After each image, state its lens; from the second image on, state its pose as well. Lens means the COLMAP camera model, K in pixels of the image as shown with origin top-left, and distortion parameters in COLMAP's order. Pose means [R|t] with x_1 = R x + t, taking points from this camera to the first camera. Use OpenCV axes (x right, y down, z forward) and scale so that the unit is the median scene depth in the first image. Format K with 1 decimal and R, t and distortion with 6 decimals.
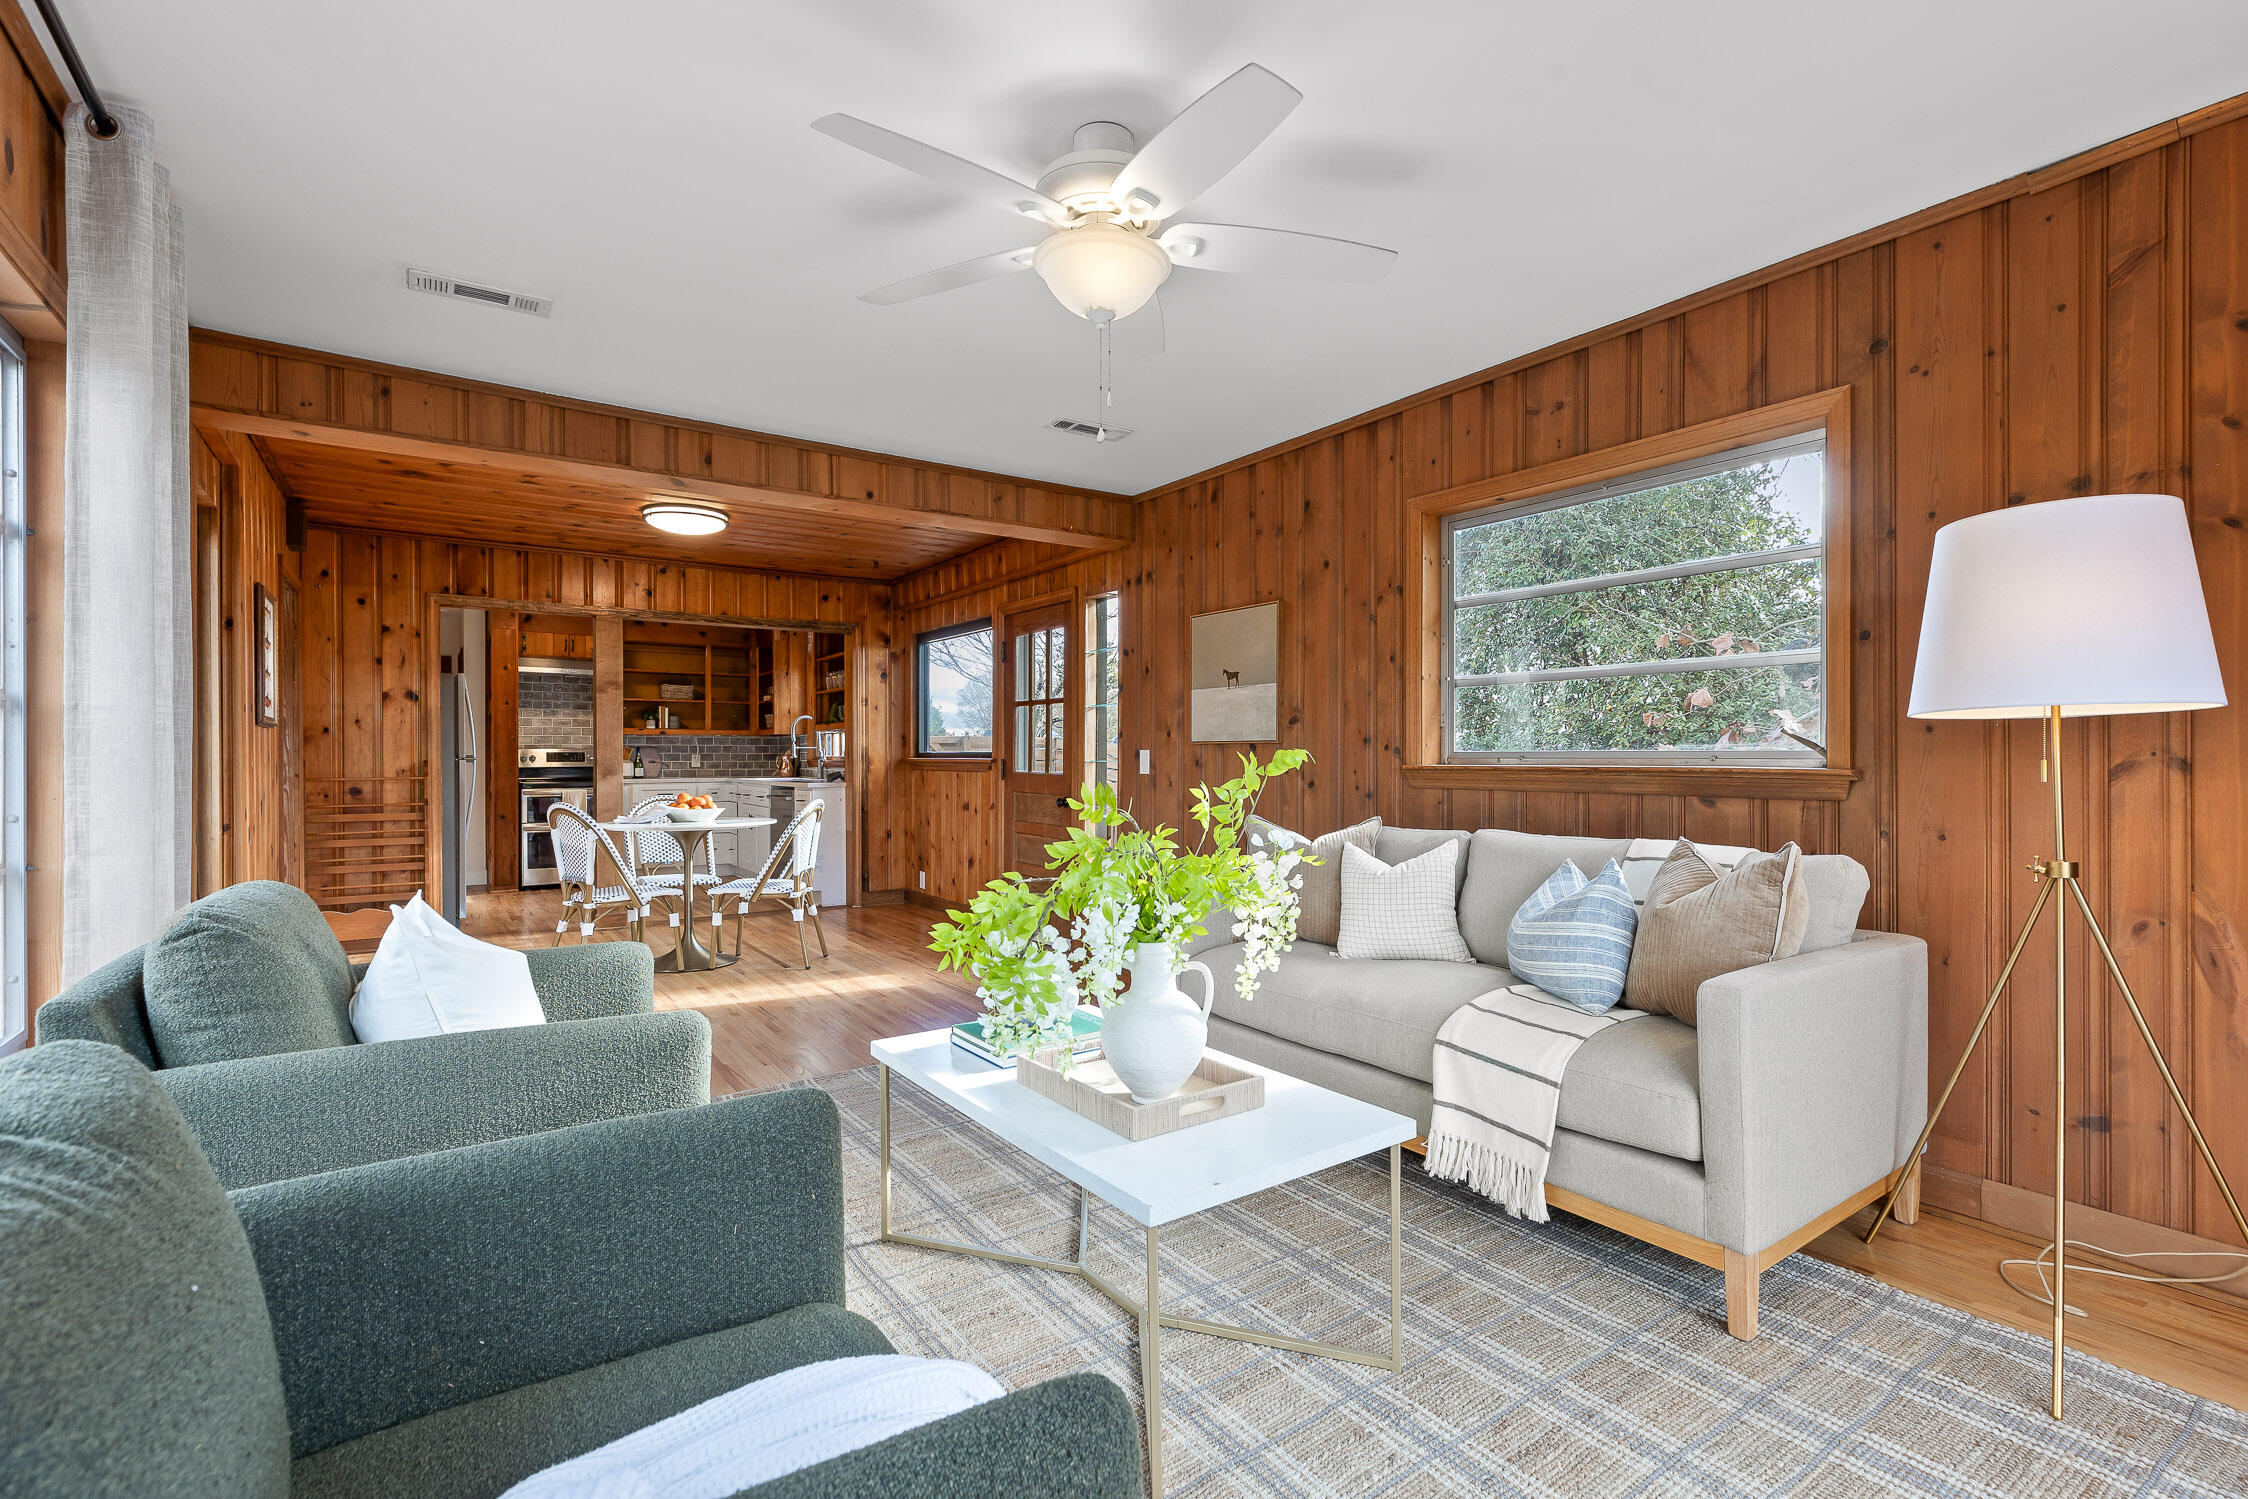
lens RADIAL K [[1009.8, 0, 1124.0], [0, 1009.8, 749.5], [0, 0, 1]] dist [0.002960, 0.000141]
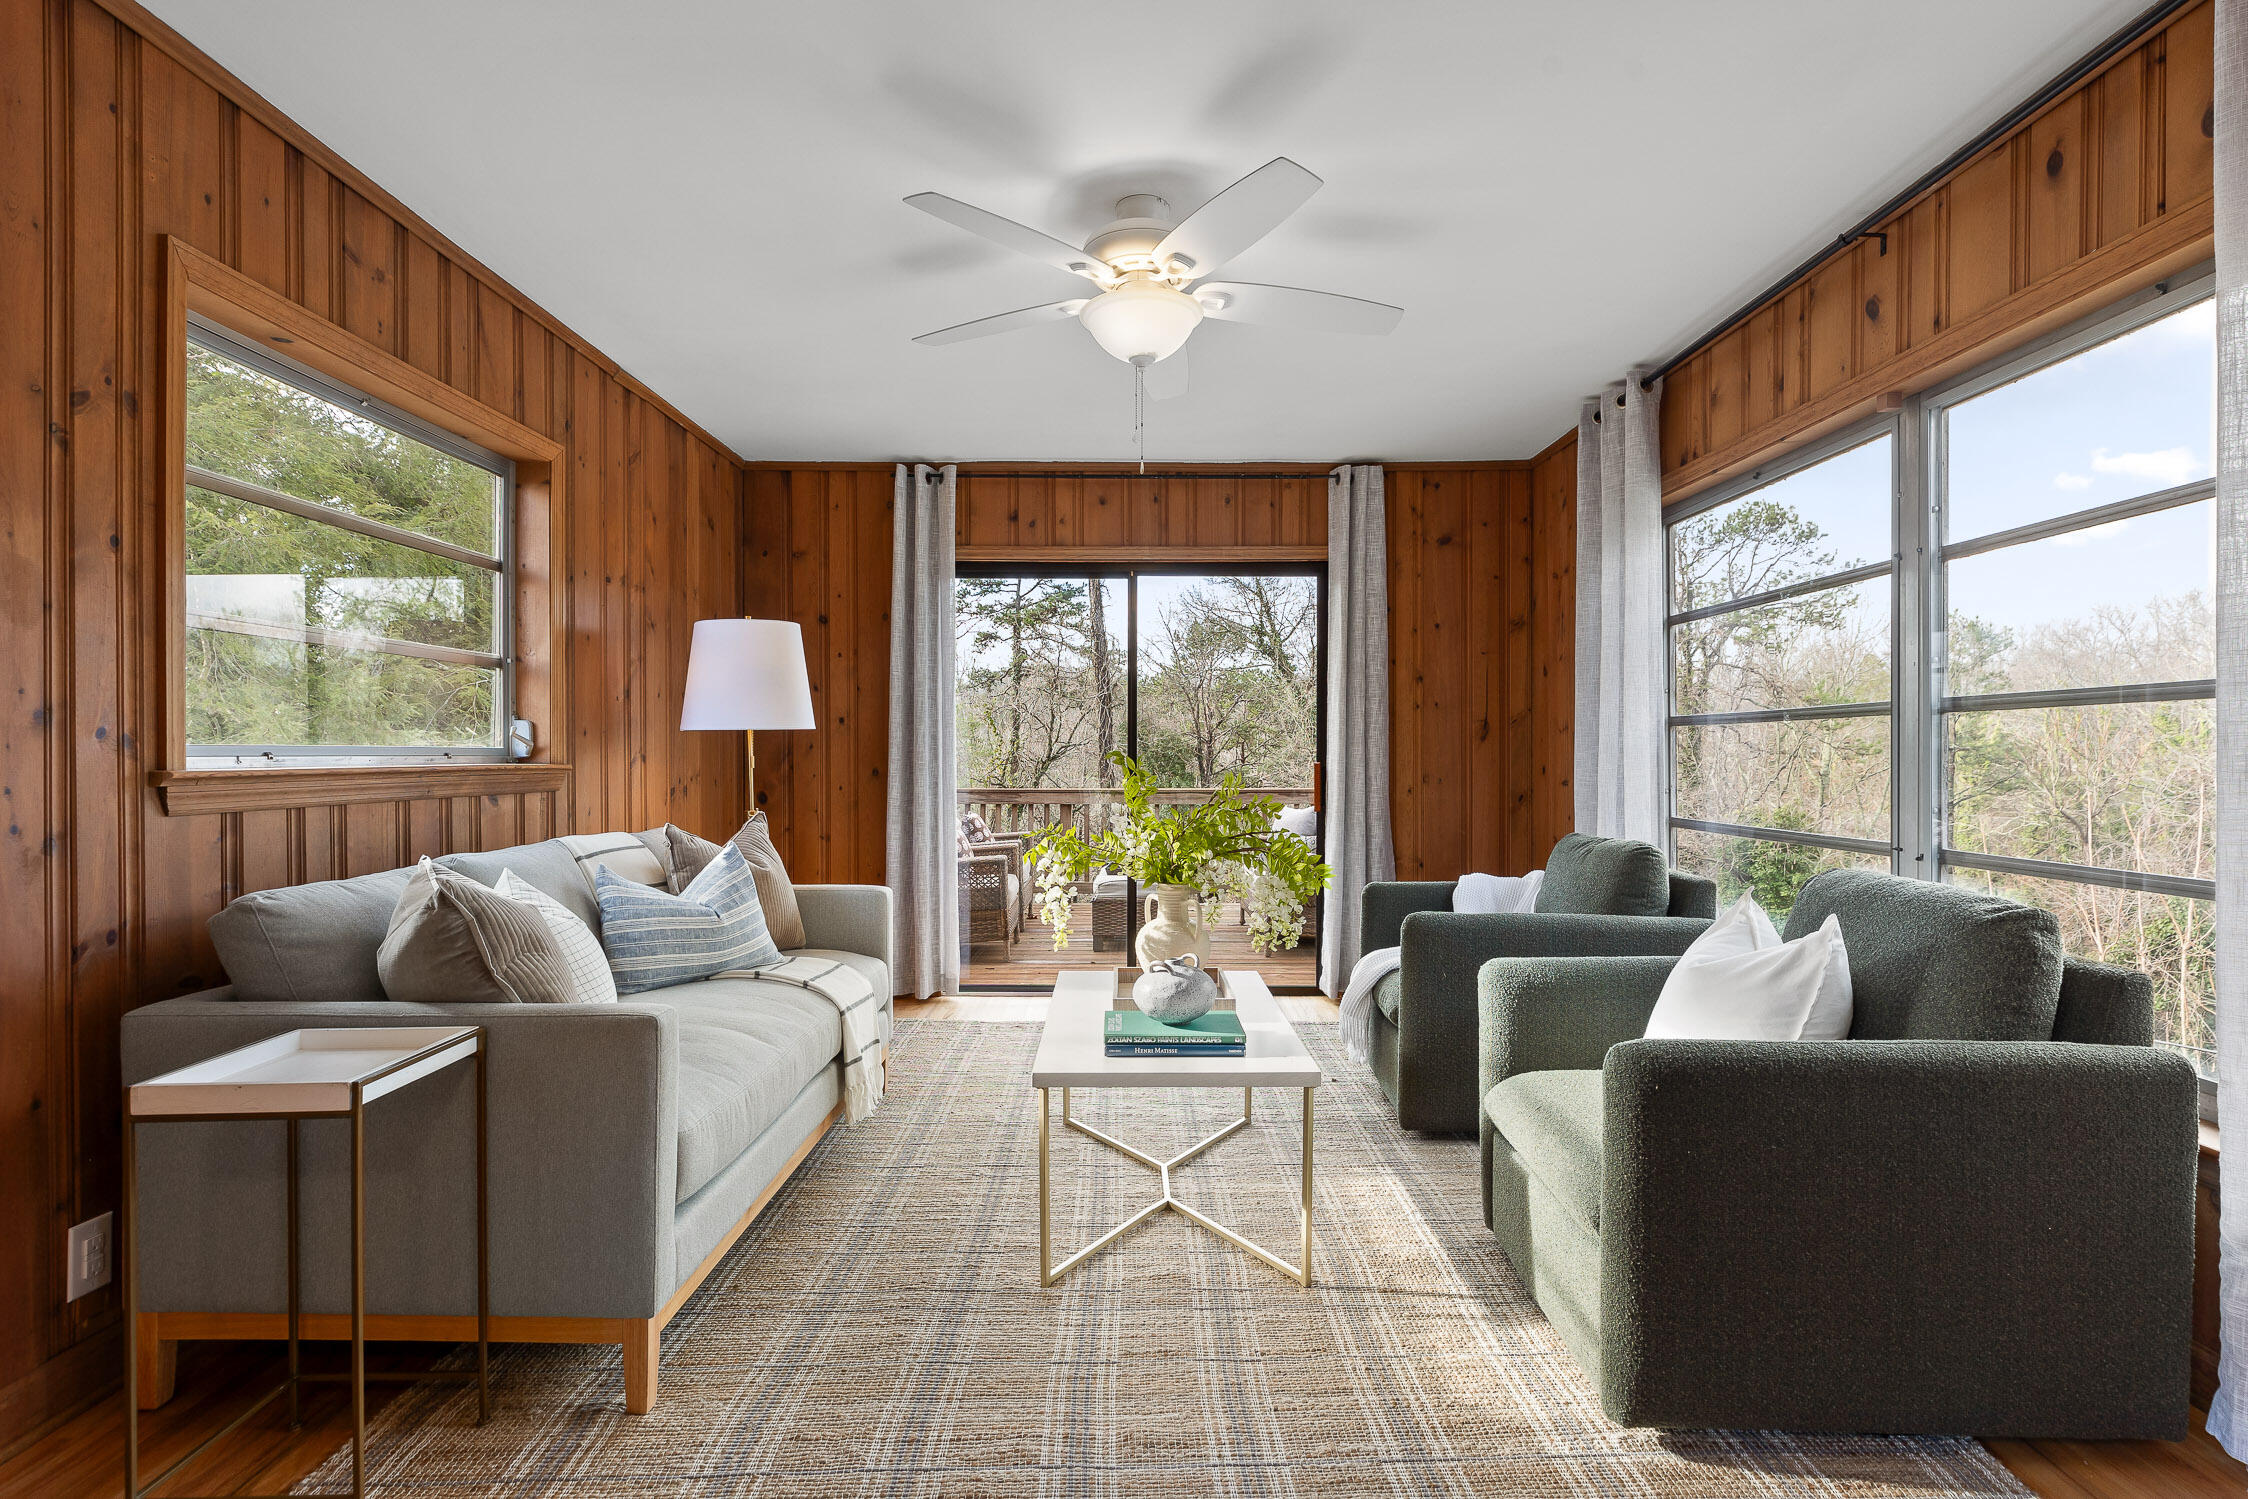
lens RADIAL K [[1112.6, 0, 1156.8], [0, 1112.6, 755.8], [0, 0, 1]] dist [-0.002617, -0.000868]
pose [[-0.821876, 0.000913, 0.569665, -0.332782], [-0.000619, 0.999997, -0.002495, 0.007189], [-0.569665, -0.002403, -0.821873, 0.906259]]
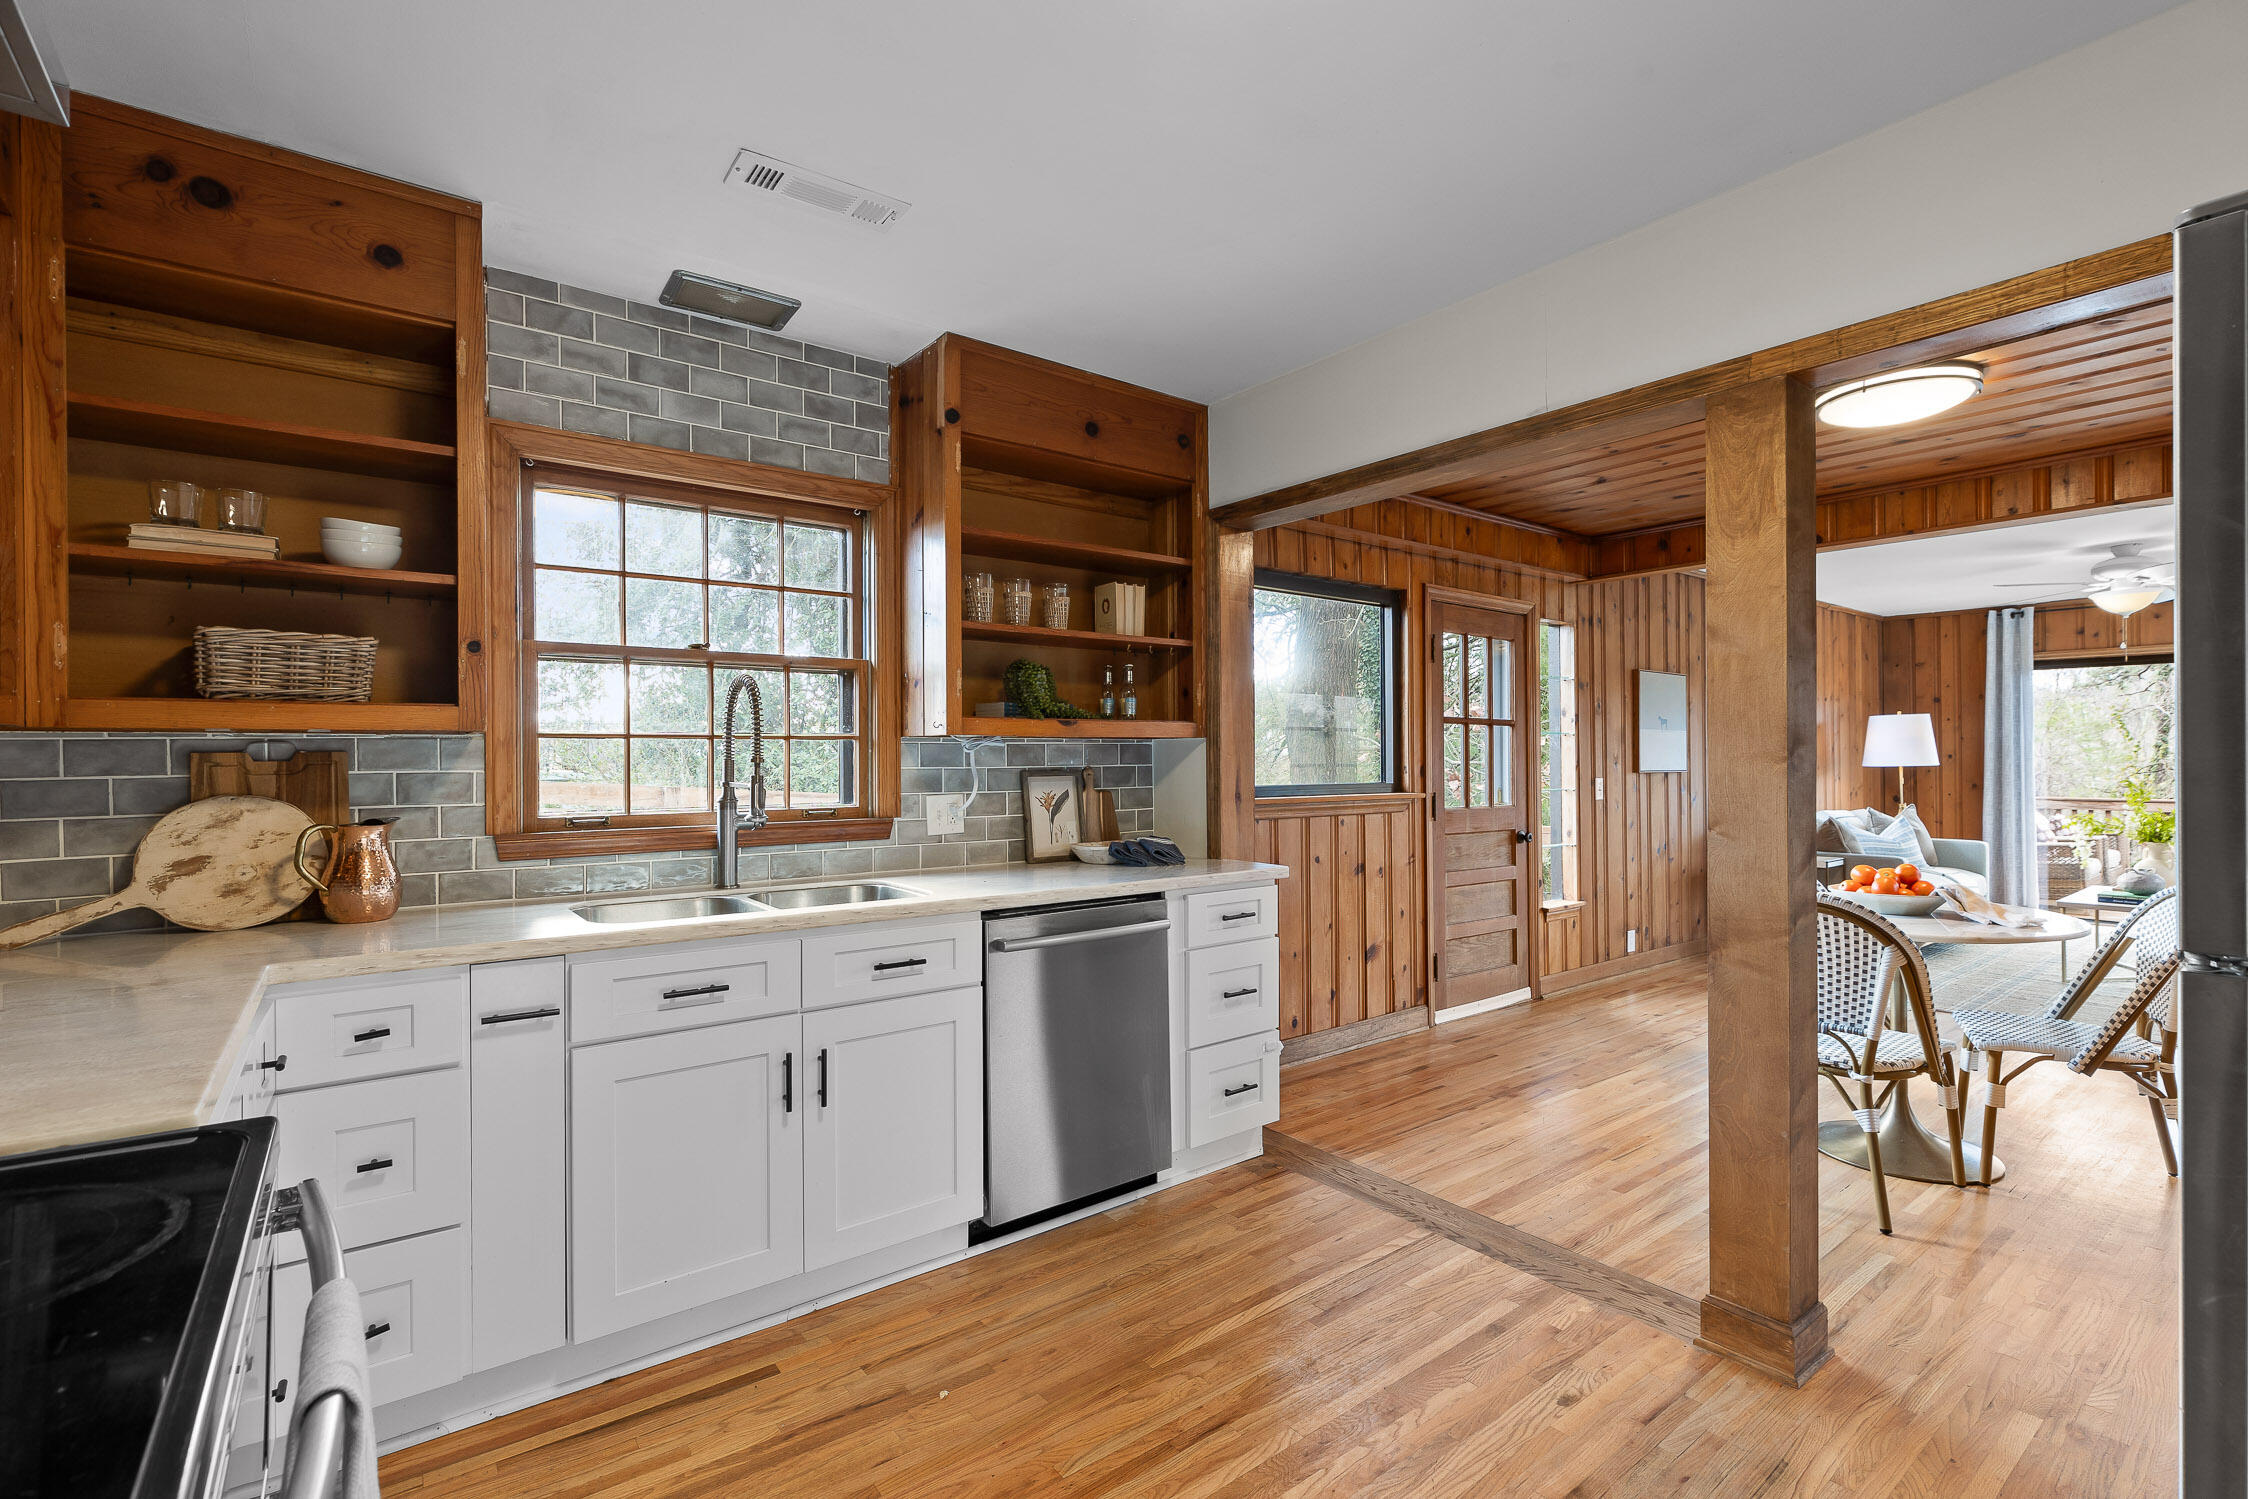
lens RADIAL K [[1009.8, 0, 1124.0], [0, 1009.8, 749.5], [0, 0, 1]] dist [0.002960, 0.000141]
pose [[-0.029310, 0.010046, 0.999520, -1.115855], [-0.002109, 0.999947, -0.010112, -0.019115], [-0.999568, -0.002404, -0.029287, 1.619825]]
